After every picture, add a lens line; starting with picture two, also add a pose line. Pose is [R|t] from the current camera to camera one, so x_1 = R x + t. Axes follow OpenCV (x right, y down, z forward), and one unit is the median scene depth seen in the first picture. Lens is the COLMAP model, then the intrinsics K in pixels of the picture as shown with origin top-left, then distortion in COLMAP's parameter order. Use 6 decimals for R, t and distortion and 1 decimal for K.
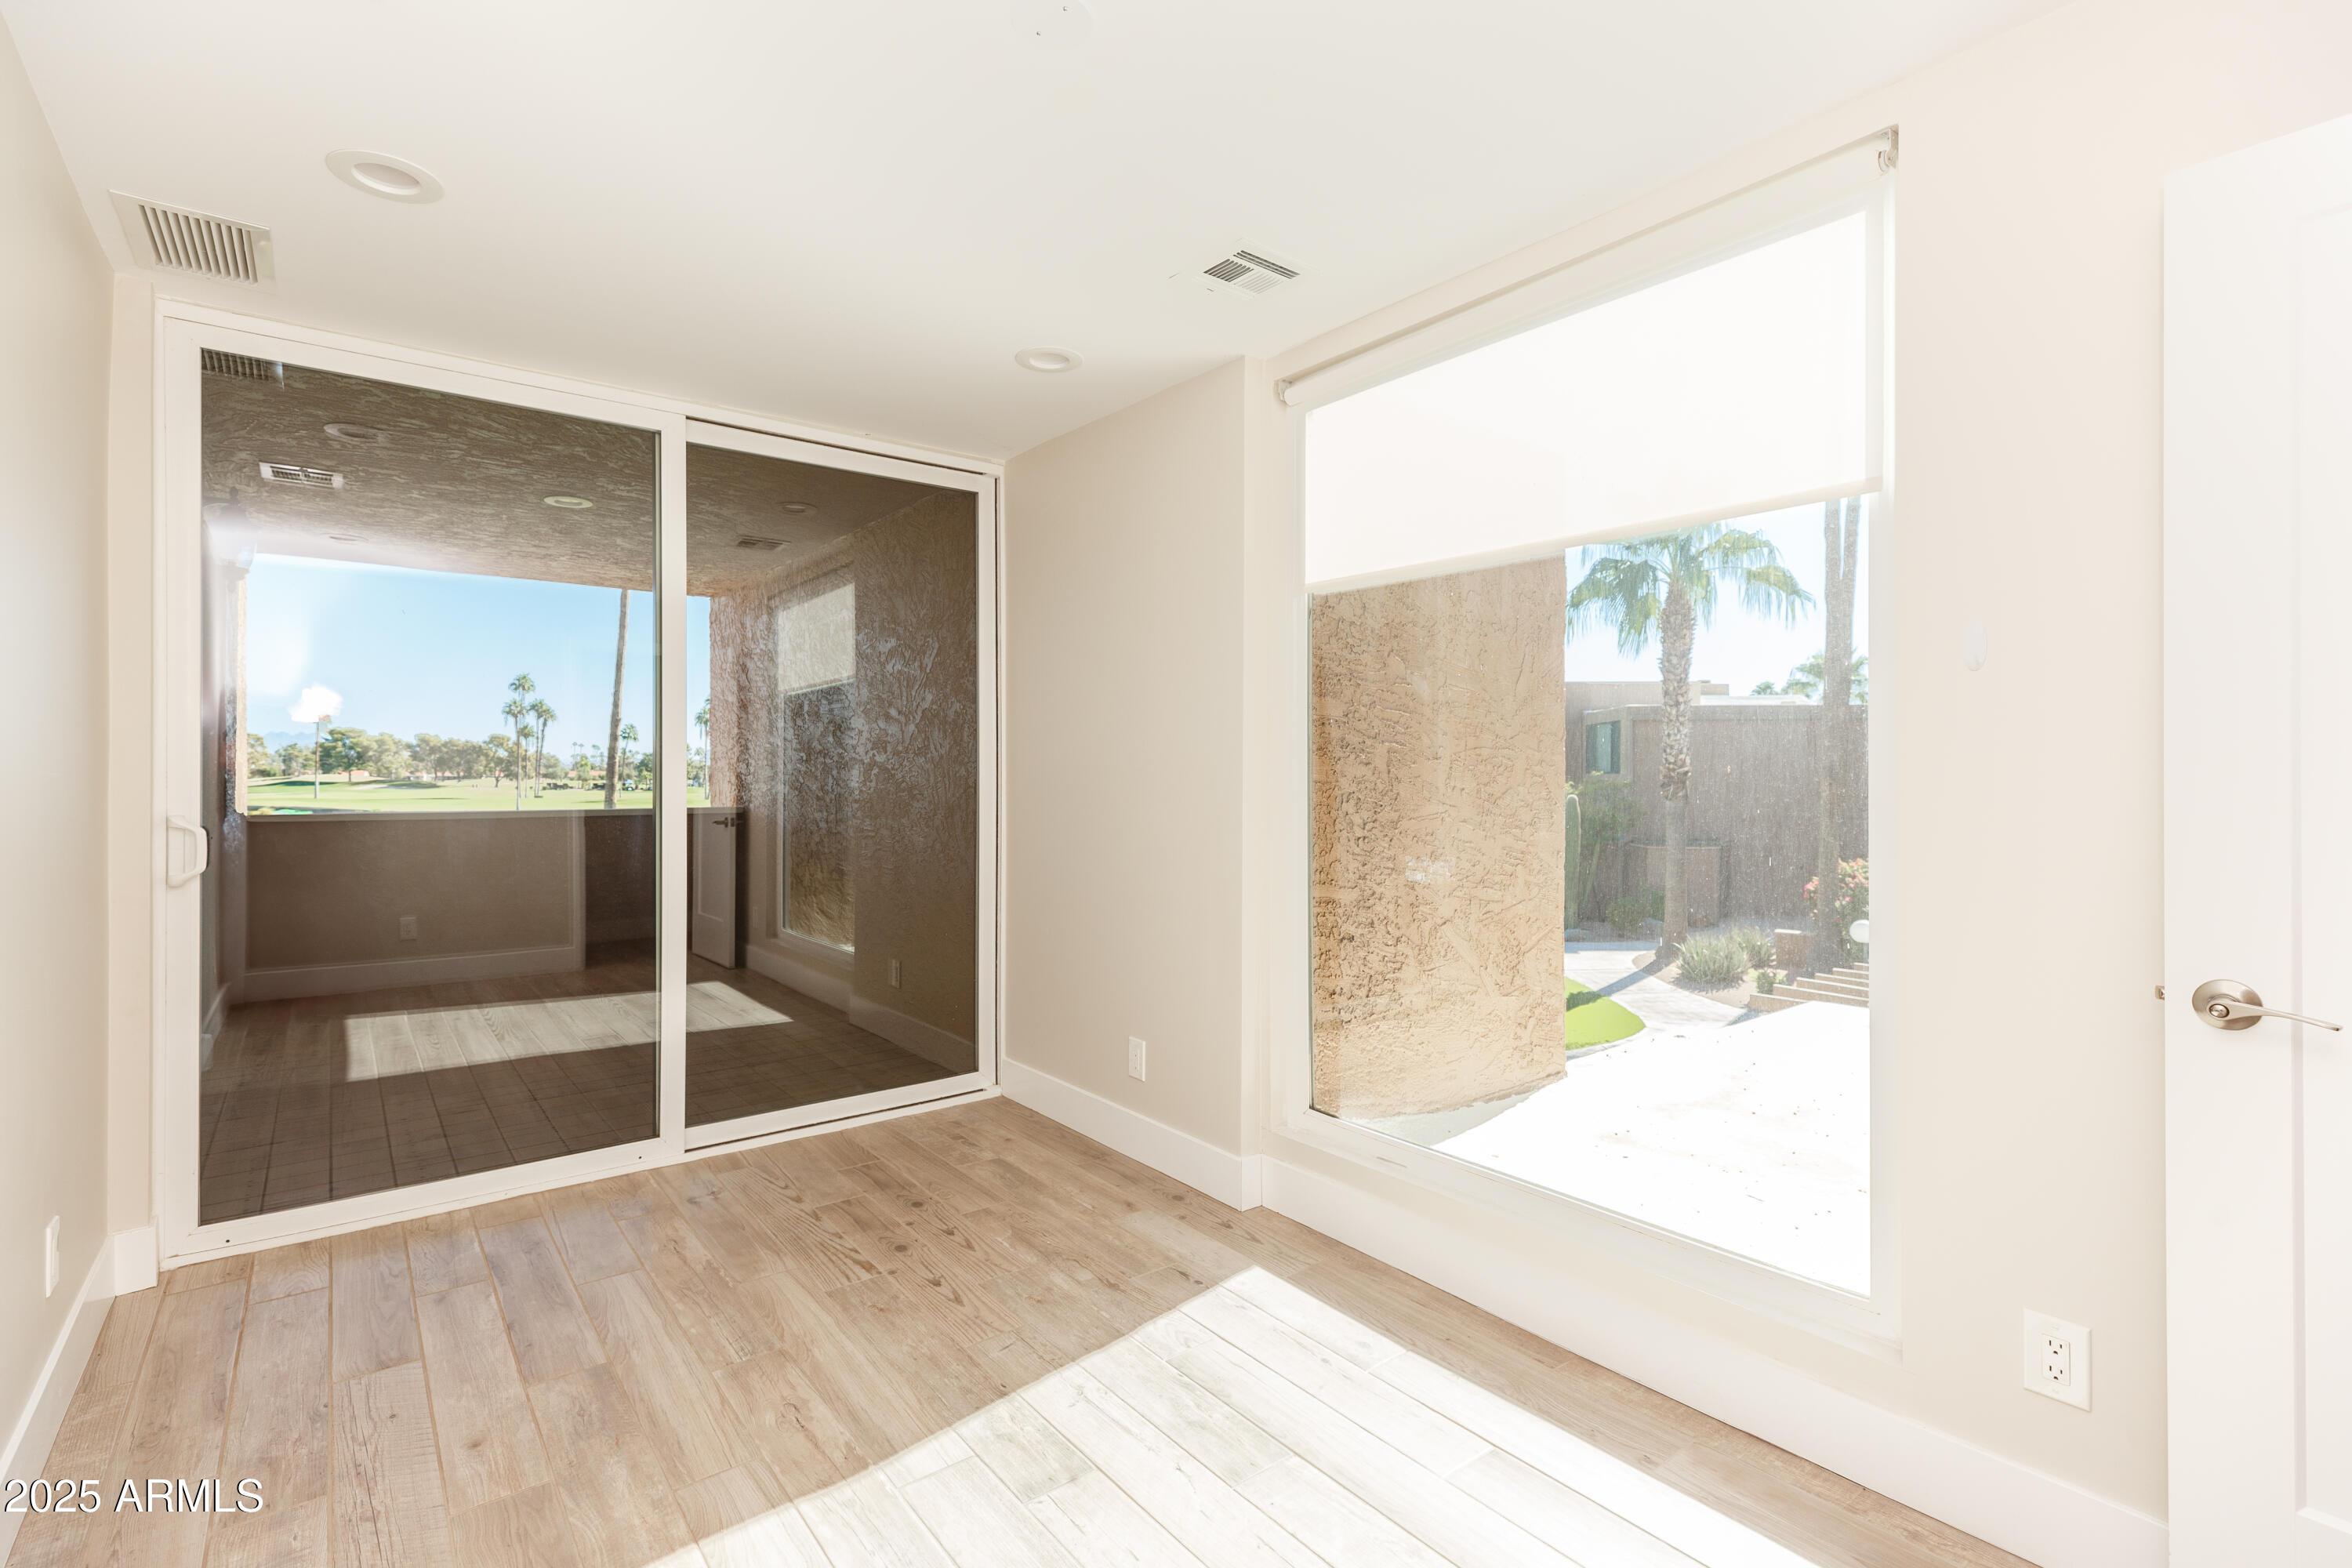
lens RADIAL K [[1075.6, 0, 1151.7], [0, 1075.6, 770.0], [0, 0, 1]] dist [0.004861, 0.001138]
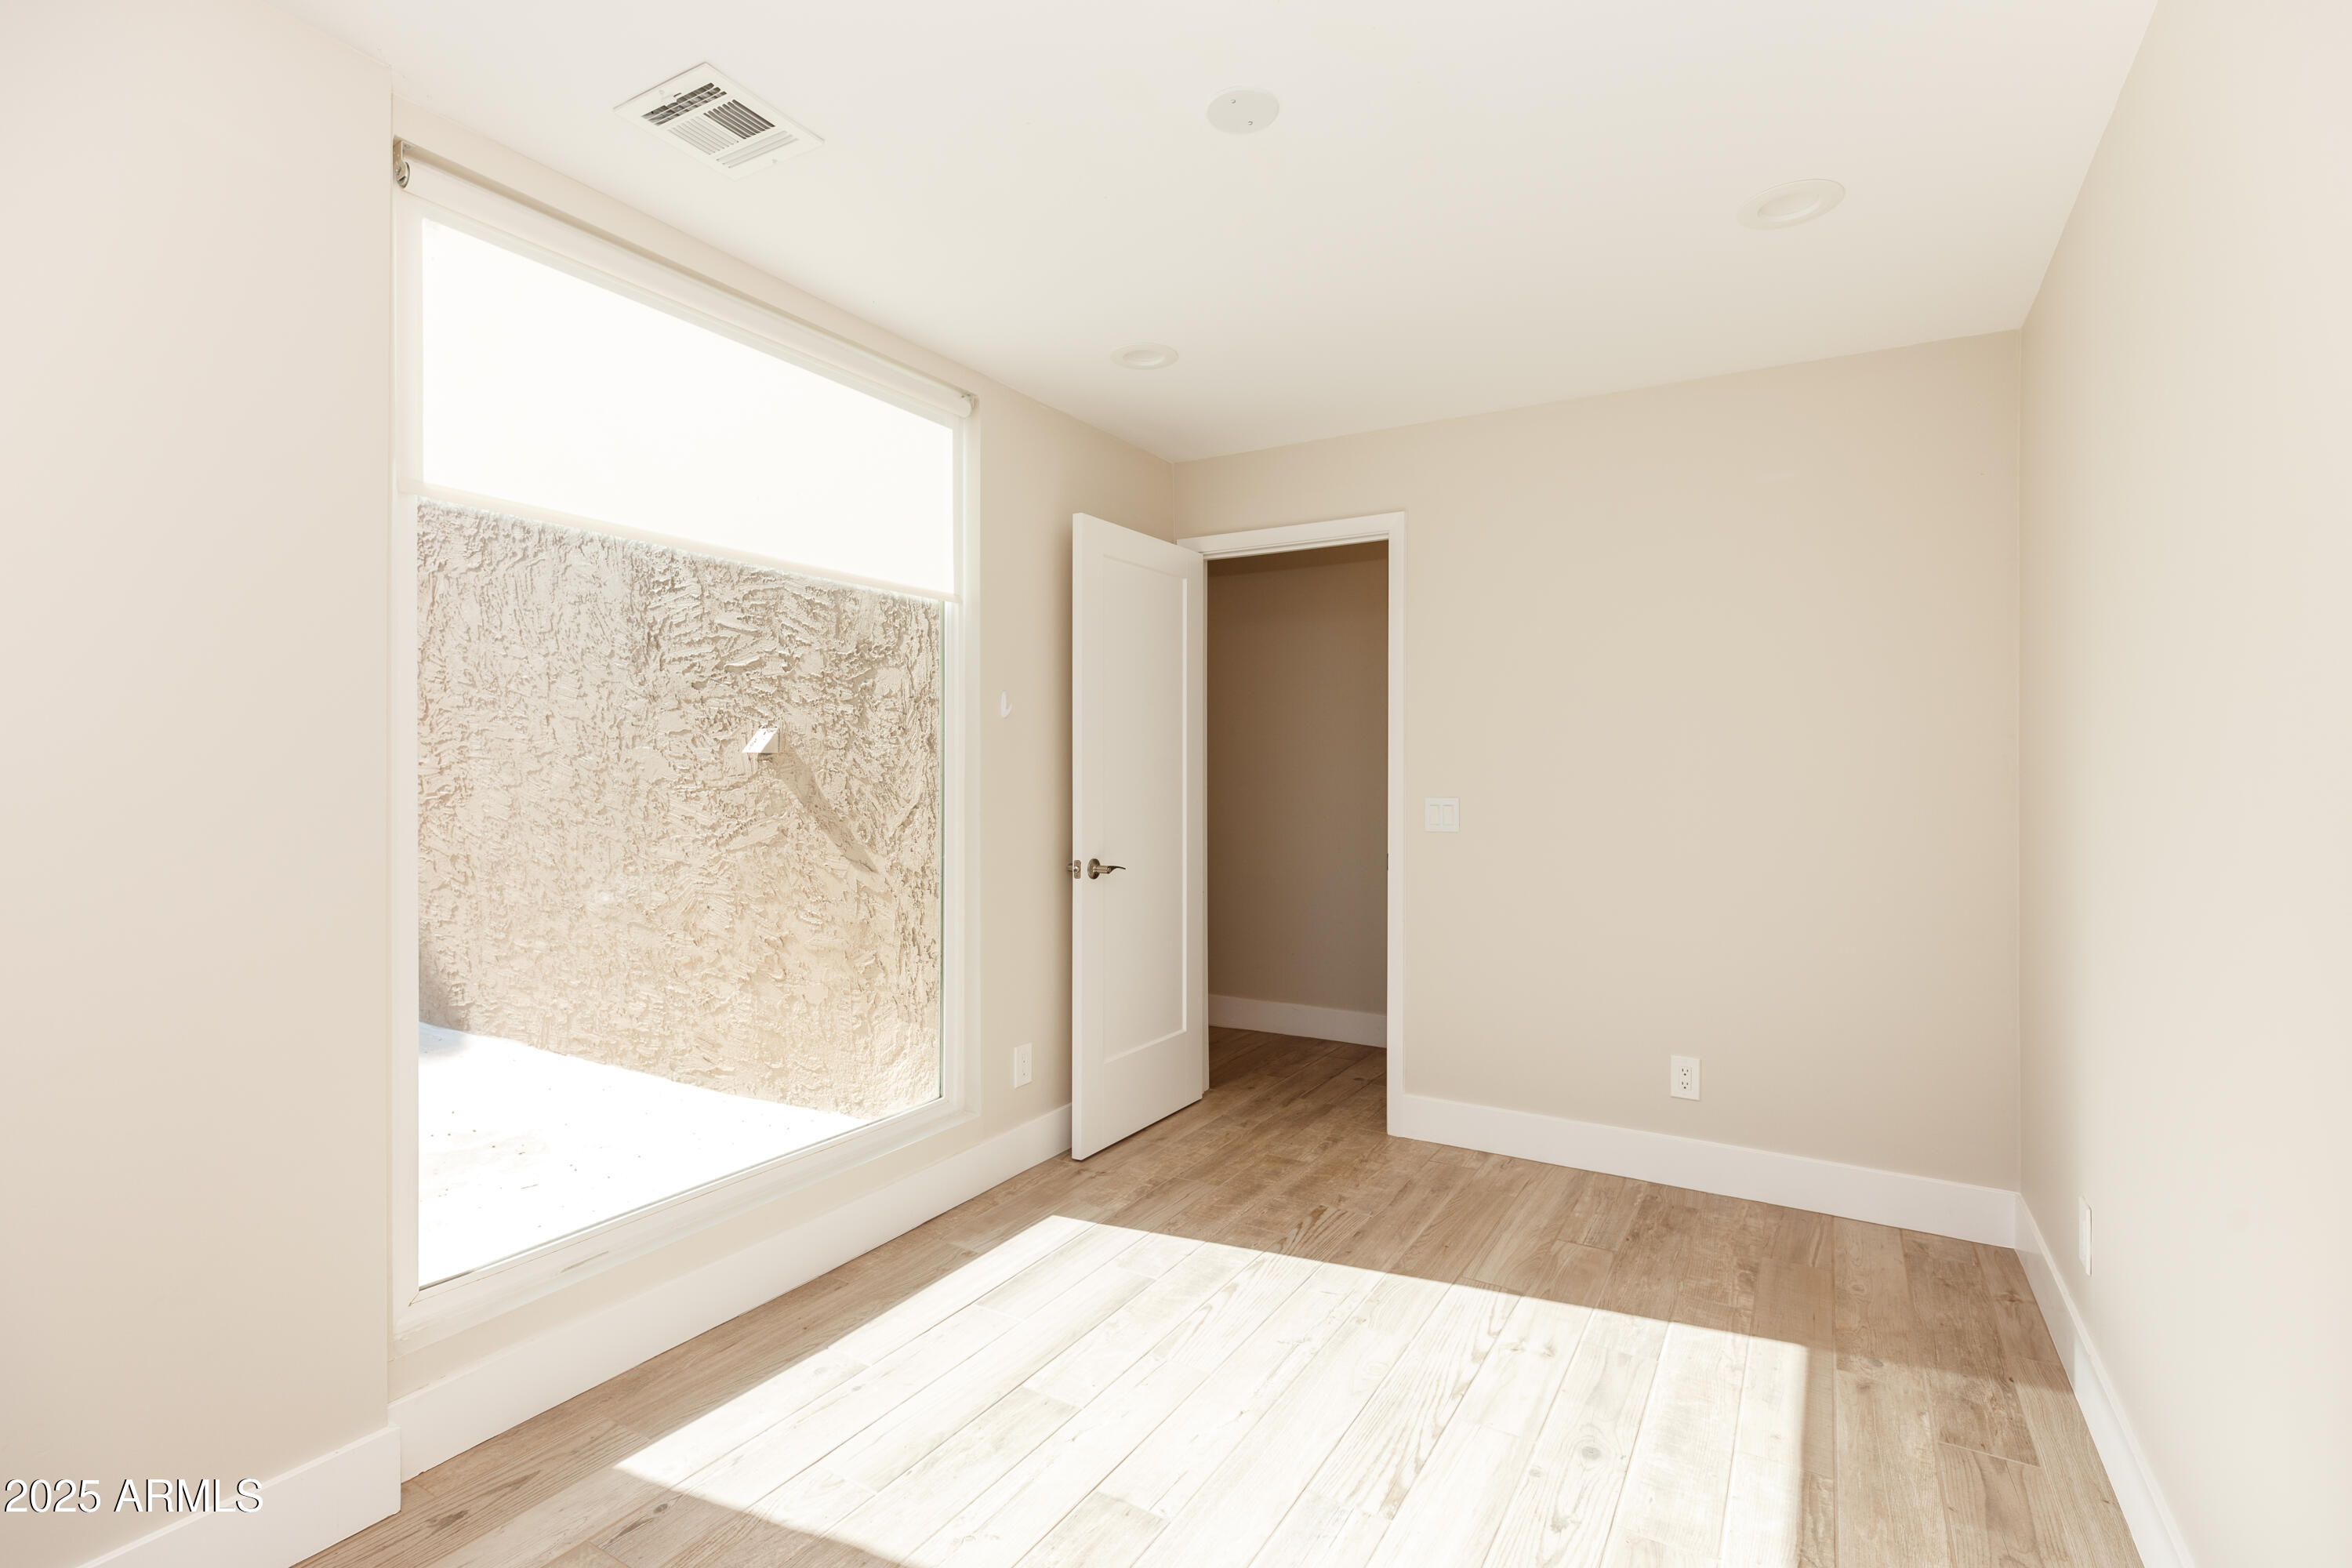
lens RADIAL K [[1075.6, 0, 1158.2], [0, 1075.6, 772.1], [0, 0, 1]] dist [0.004861, 0.001138]
pose [[-0.347445, -0.001933, 0.937698, -0.717336], [-0.001996, 0.999997, 0.001322, 0.000284], [-0.937698, -0.001412, -0.347448, 0.939885]]
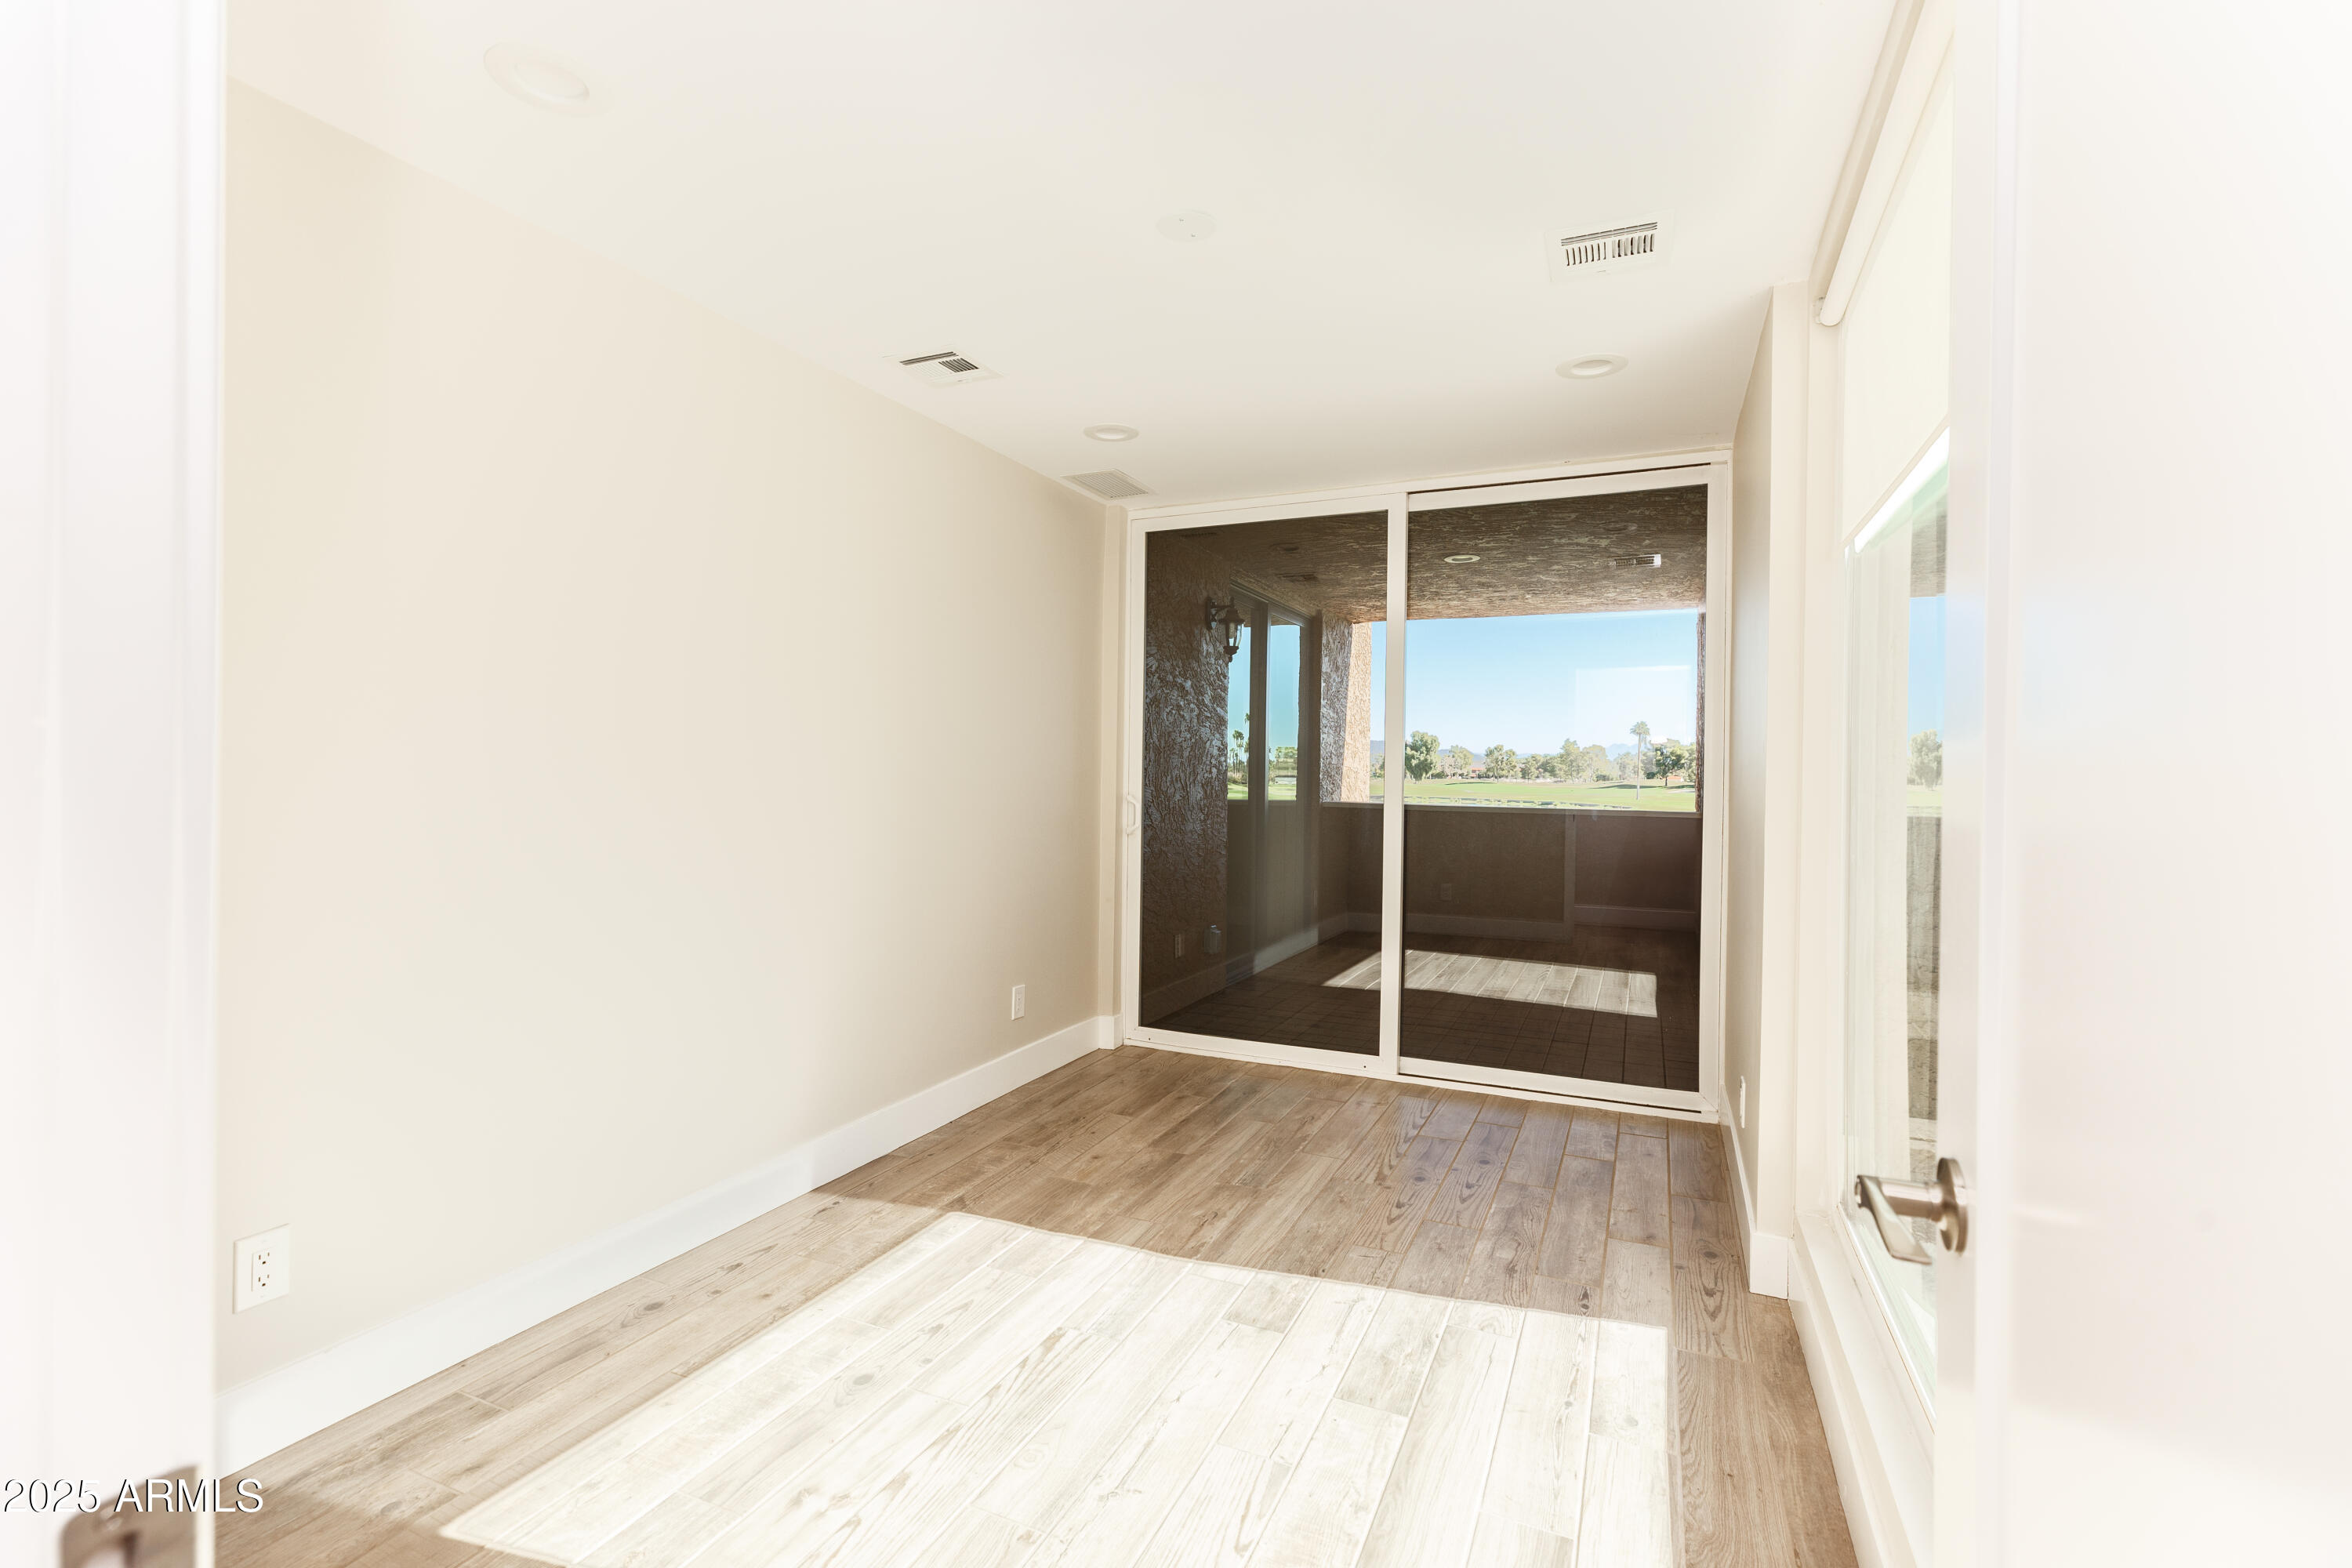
lens RADIAL K [[1075.6, 0, 1186.6], [0, 1075.6, 782.1], [0, 0, 1]] dist [0.004861, 0.001138]
pose [[0.476600, 0.015272, -0.878987, 0.711552], [-0.011520, 0.999872, 0.011126, -0.000341], [0.879045, 0.004824, 0.476715, 0.223390]]
